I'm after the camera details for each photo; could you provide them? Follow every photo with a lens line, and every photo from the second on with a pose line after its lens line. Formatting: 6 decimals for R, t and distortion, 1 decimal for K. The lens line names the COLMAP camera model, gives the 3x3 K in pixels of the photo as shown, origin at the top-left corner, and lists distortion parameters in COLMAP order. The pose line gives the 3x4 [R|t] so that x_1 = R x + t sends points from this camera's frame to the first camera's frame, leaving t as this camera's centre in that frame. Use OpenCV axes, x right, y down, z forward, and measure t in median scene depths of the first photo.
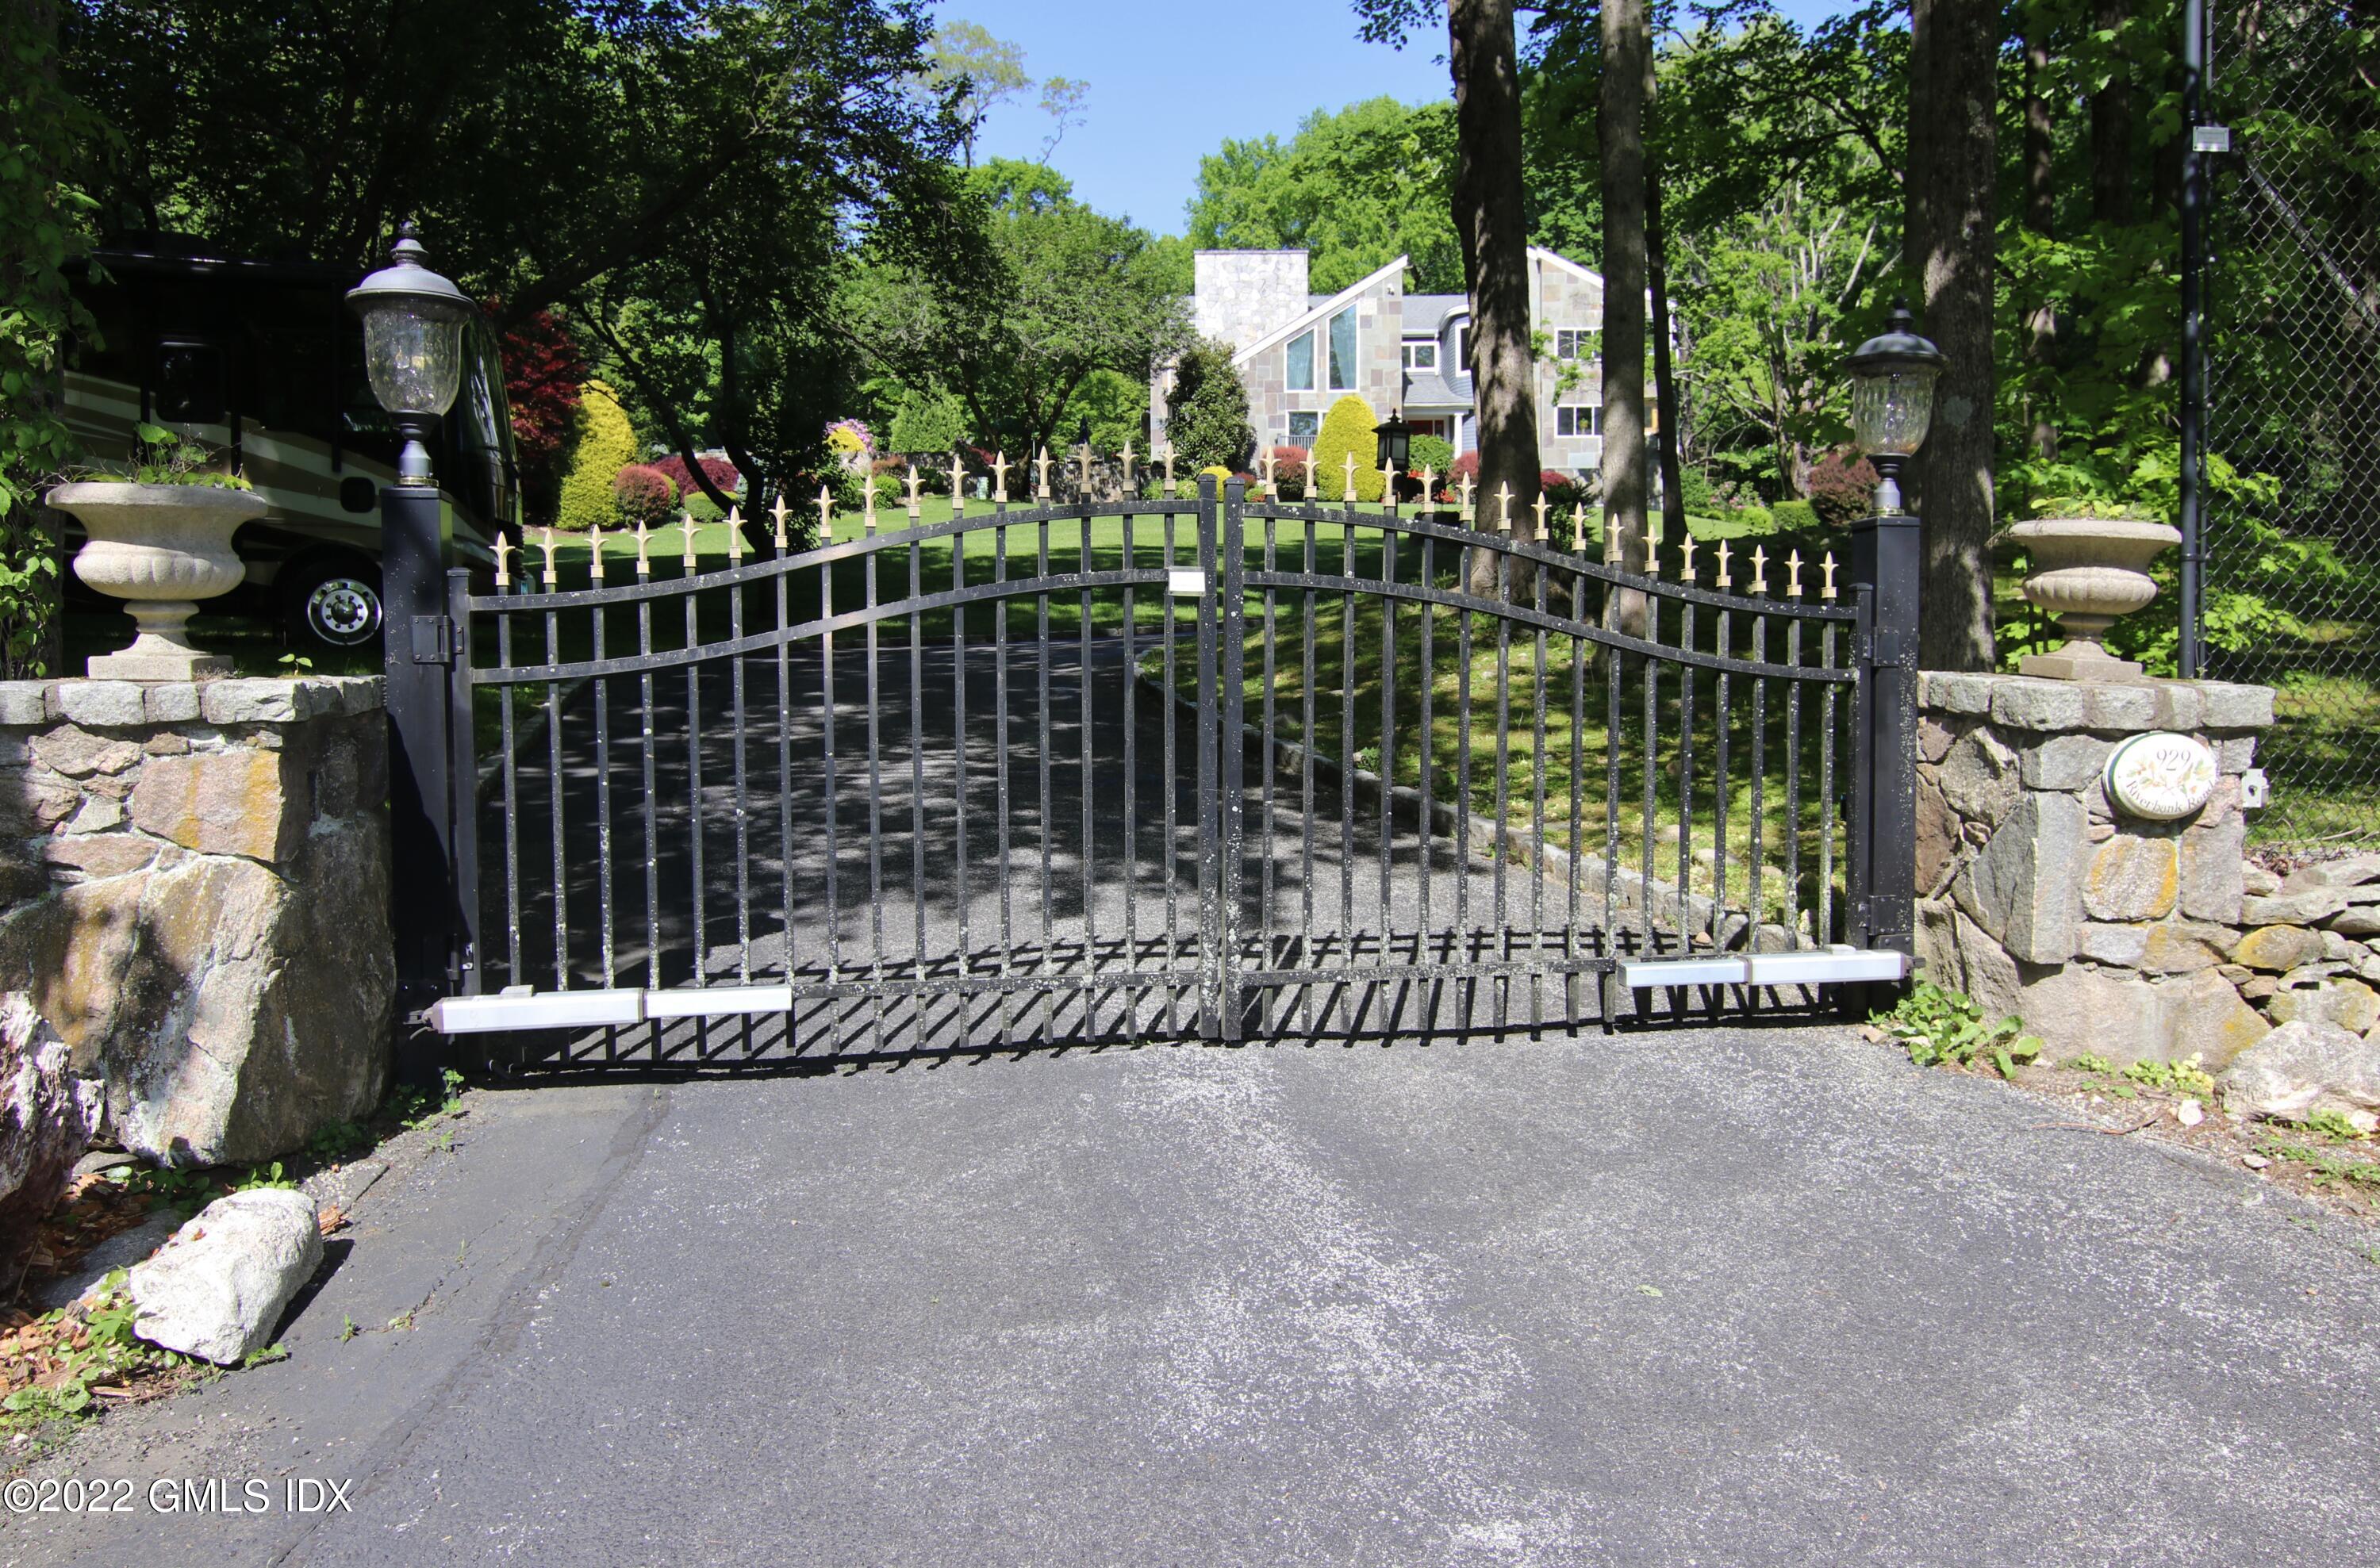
lens RADIAL K [[1754.9, 0, 1190.4], [0, 1754.9, 786.9], [0, 0, 1]] dist [-0.006344, 0.002266]
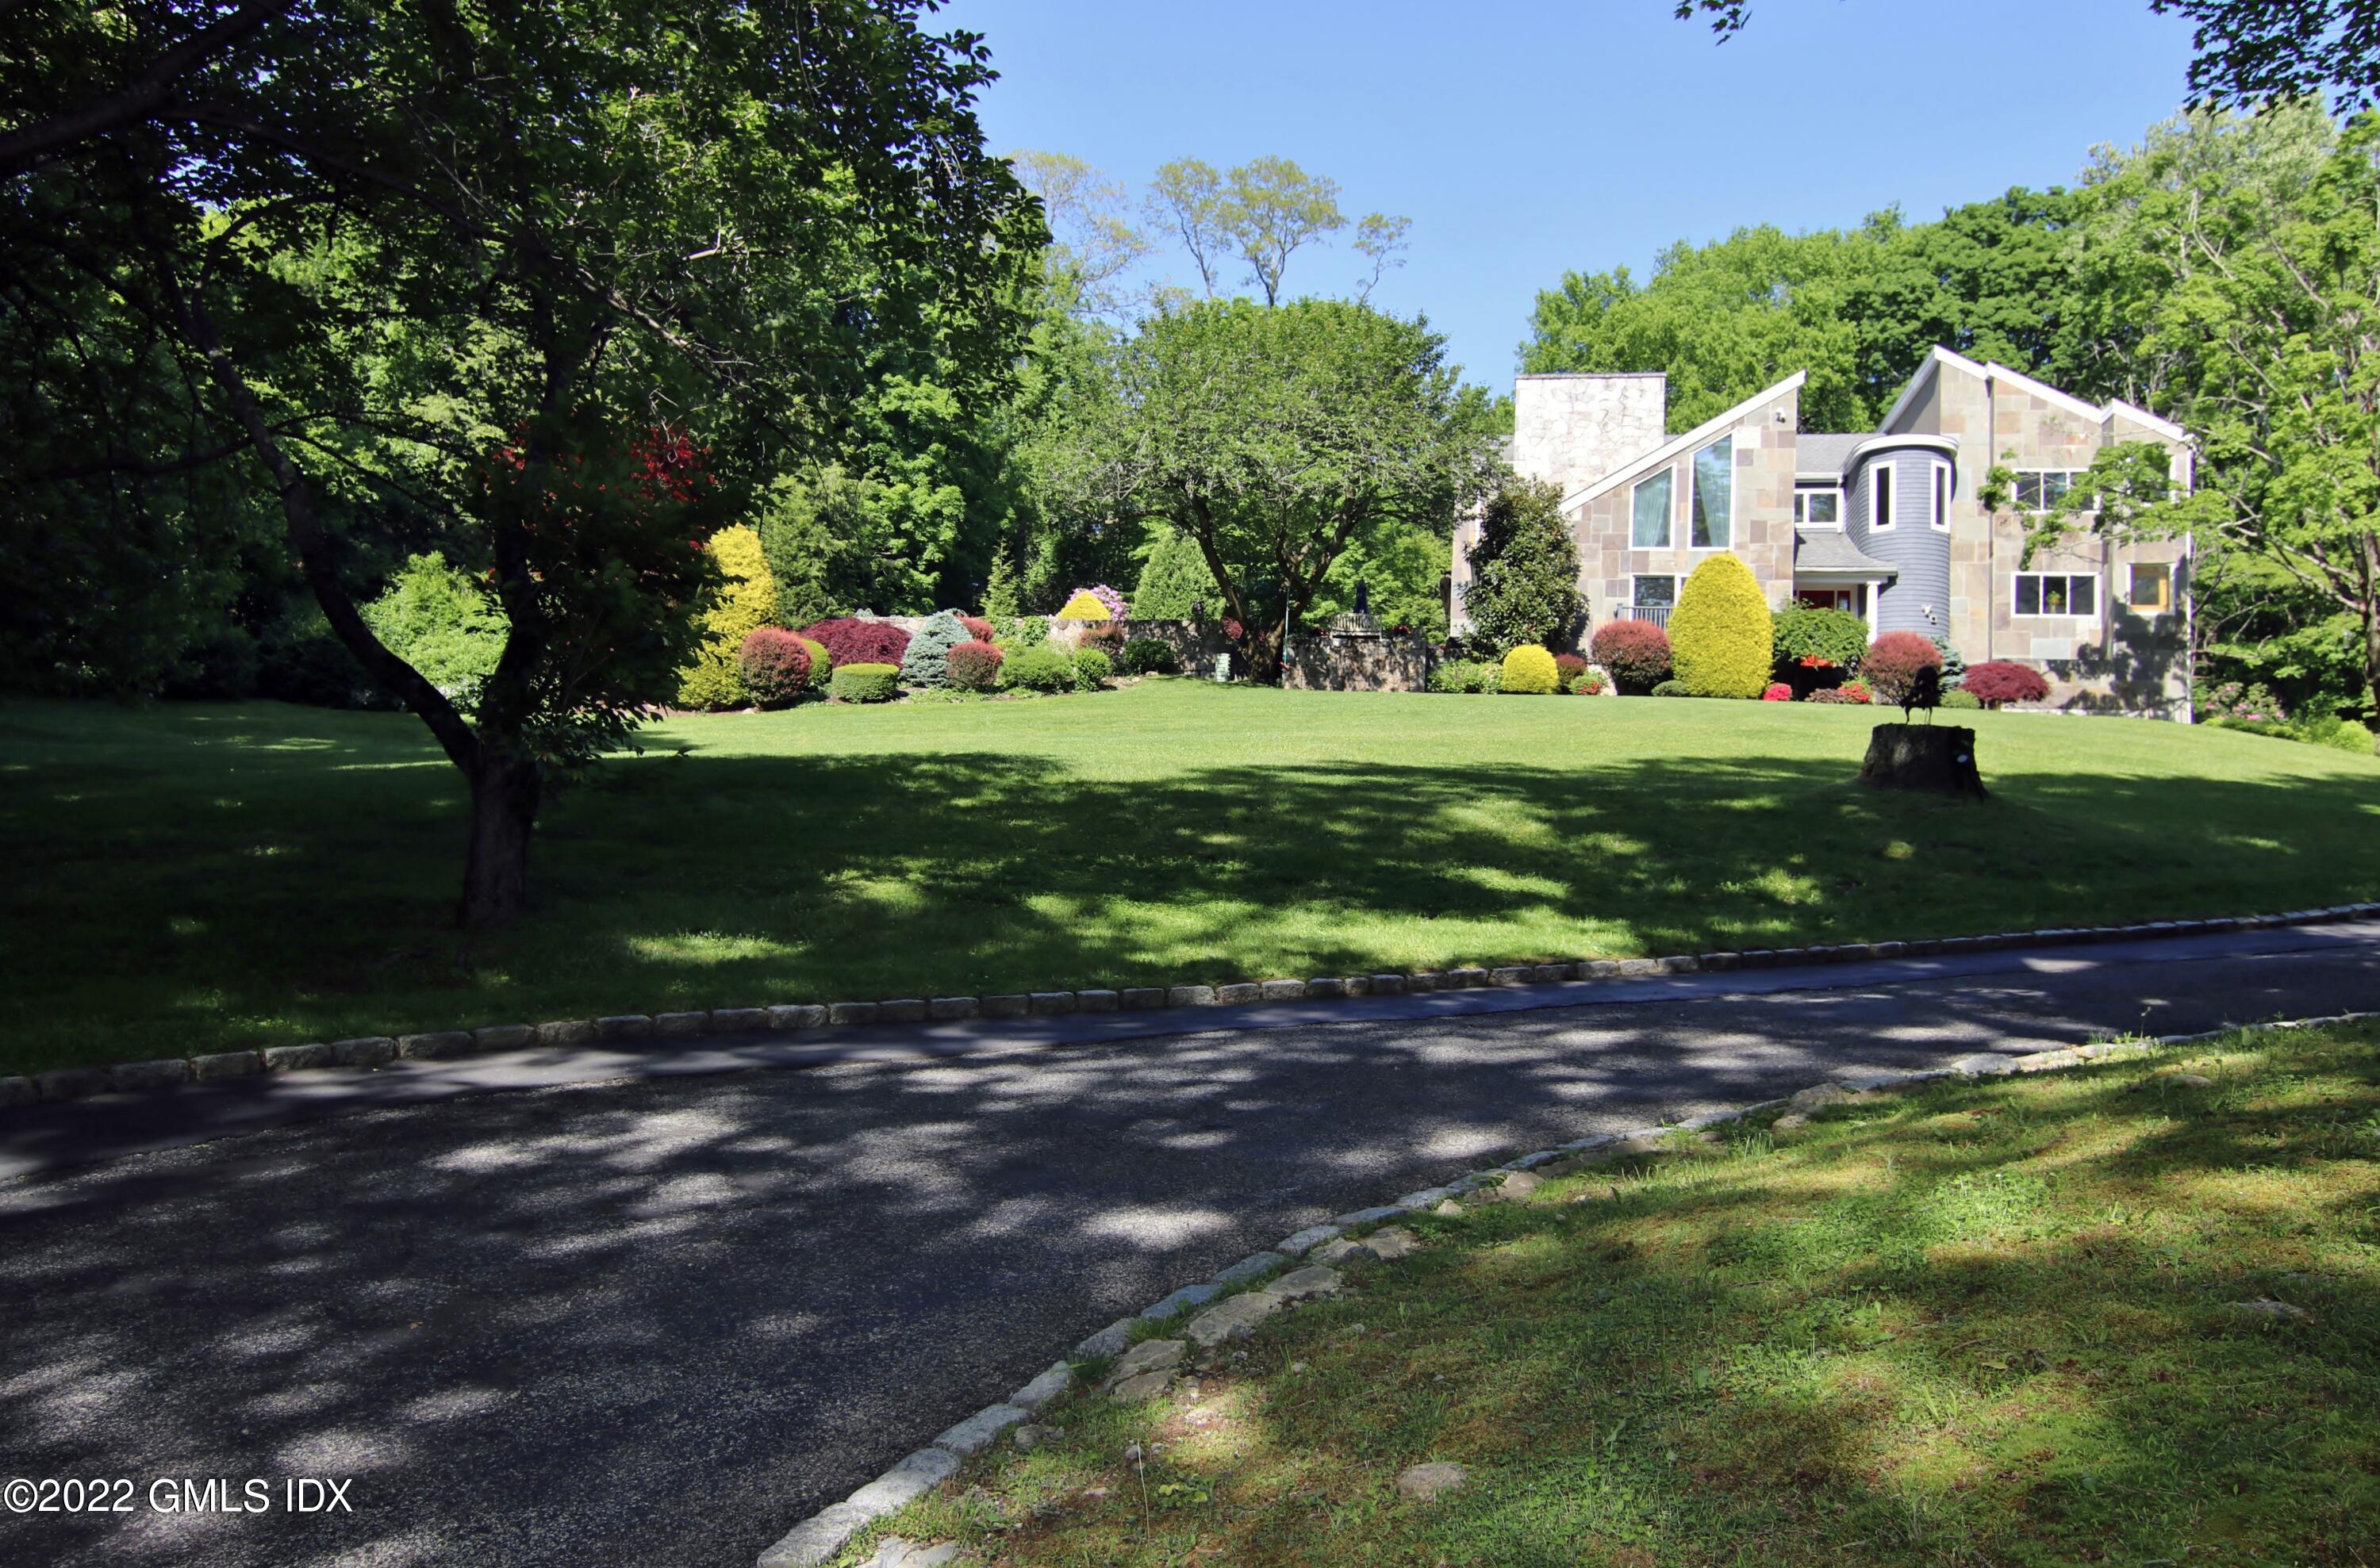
lens RADIAL K [[1754.9, 0, 1187.1], [0, 1754.9, 783.7], [0, 0, 1]] dist [-0.006344, 0.002266]
pose [[0.981428, 0.034990, -0.188614, 0.013230], [-0.054554, 0.993536, -0.099554, -0.041551], [0.183911, 0.107995, 0.976992, 0.246309]]
